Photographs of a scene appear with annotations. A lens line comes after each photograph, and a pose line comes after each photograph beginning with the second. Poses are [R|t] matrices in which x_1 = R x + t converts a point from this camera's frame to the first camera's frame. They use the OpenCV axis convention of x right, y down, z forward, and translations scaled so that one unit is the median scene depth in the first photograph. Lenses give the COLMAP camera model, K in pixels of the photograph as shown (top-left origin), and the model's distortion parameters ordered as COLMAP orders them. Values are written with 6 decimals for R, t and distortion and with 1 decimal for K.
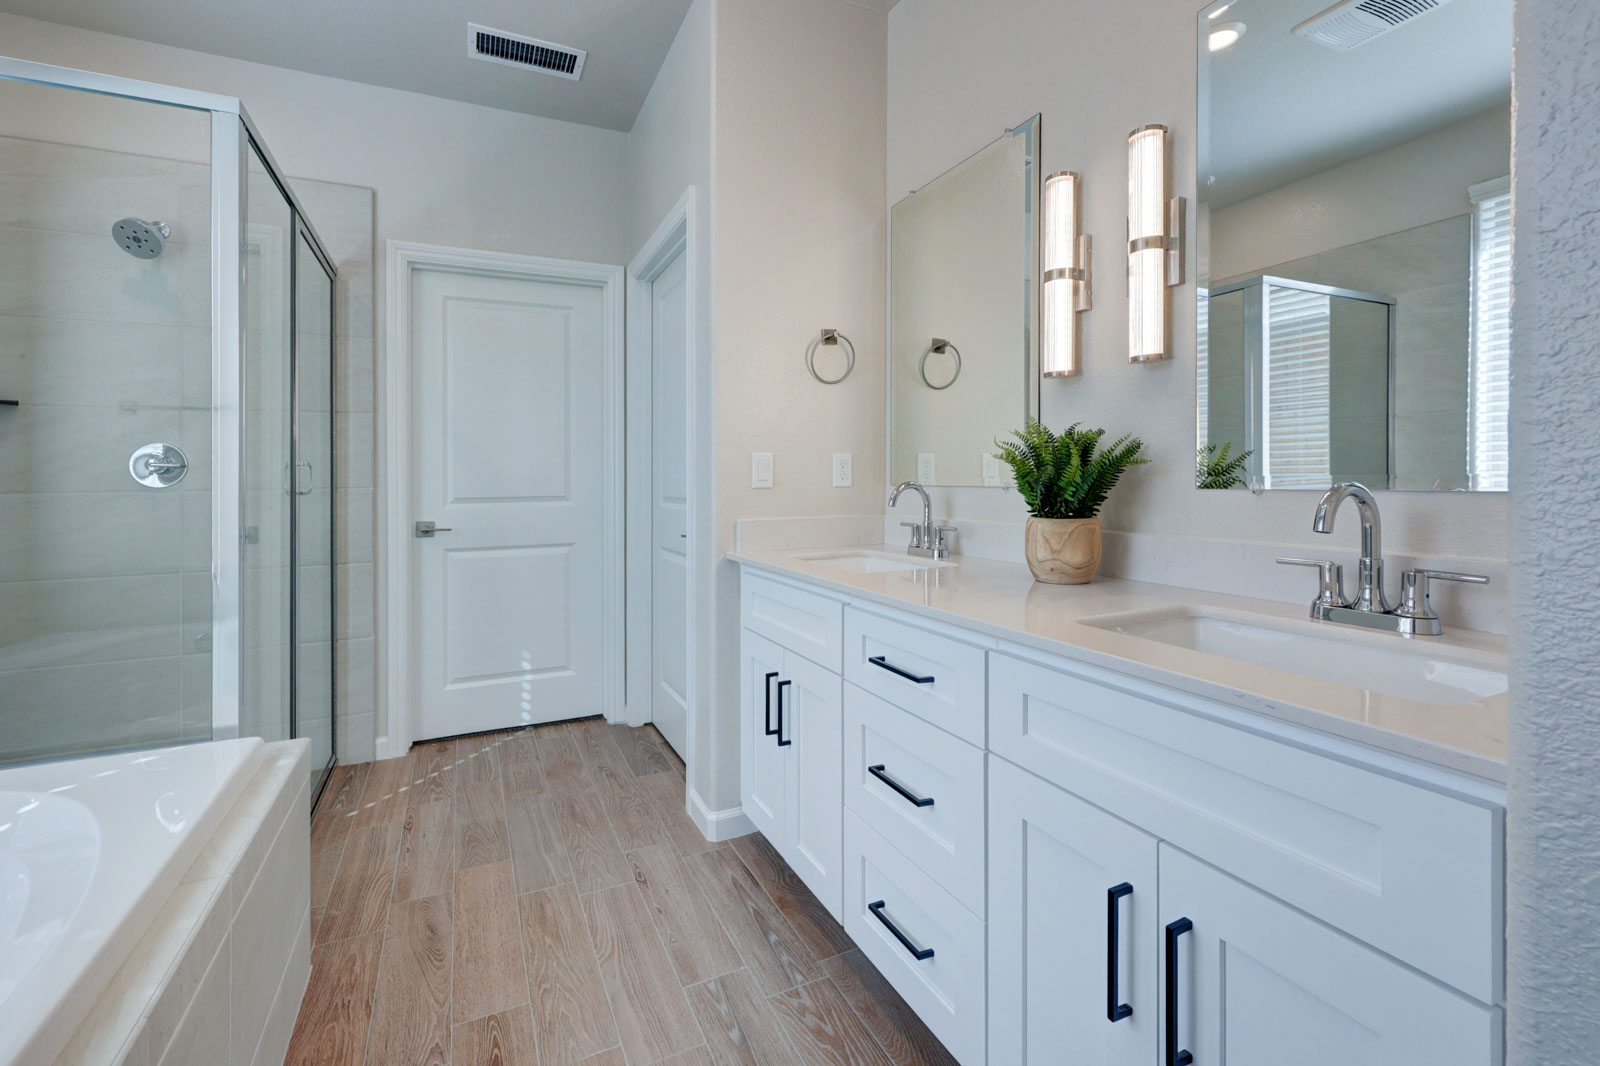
lens RADIAL K [[731.4, 0, 801.6], [0, 731.4, 471.5], [0, 0, 1]] dist [-0.000230, 0.000252]
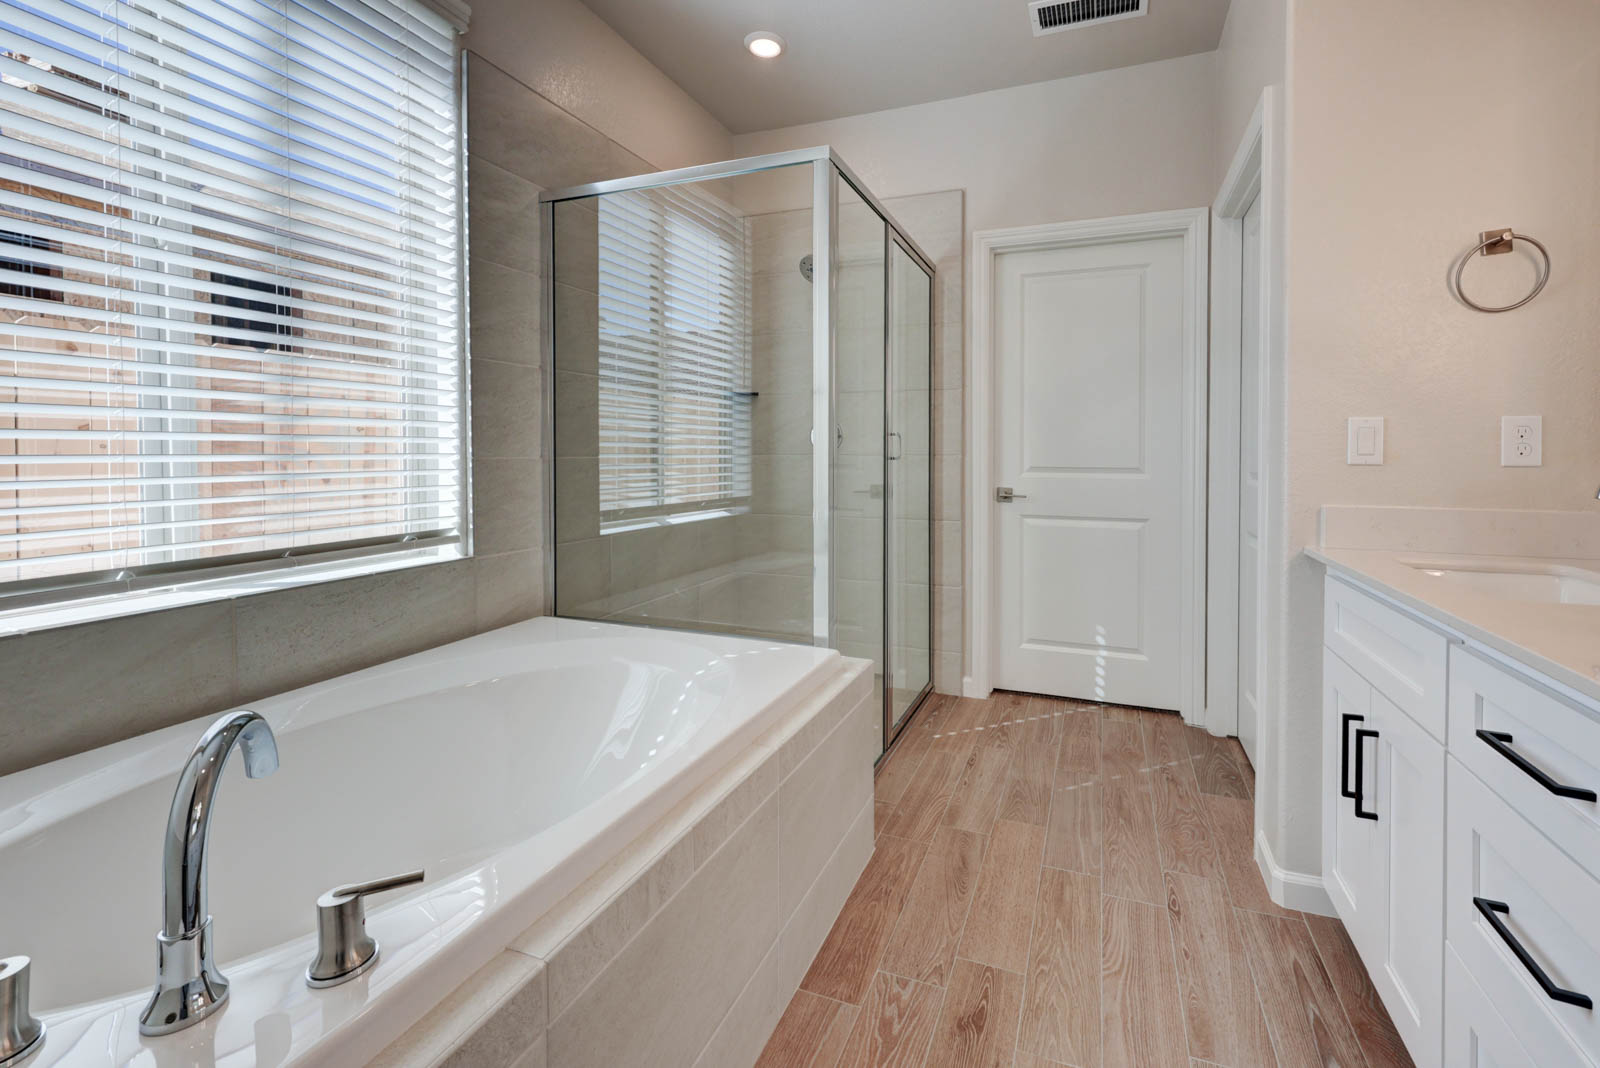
lens RADIAL K [[726.0, 0, 803.3], [0, 726.0, 452.5], [0, 0, 1]] dist [0.000042, 0.000429]
pose [[0.679313, 0.015463, -0.733685, 0.090116], [-0.005685, 0.999859, 0.015809, 0.001576], [0.733826, -0.006568, 0.679305, 0.074726]]
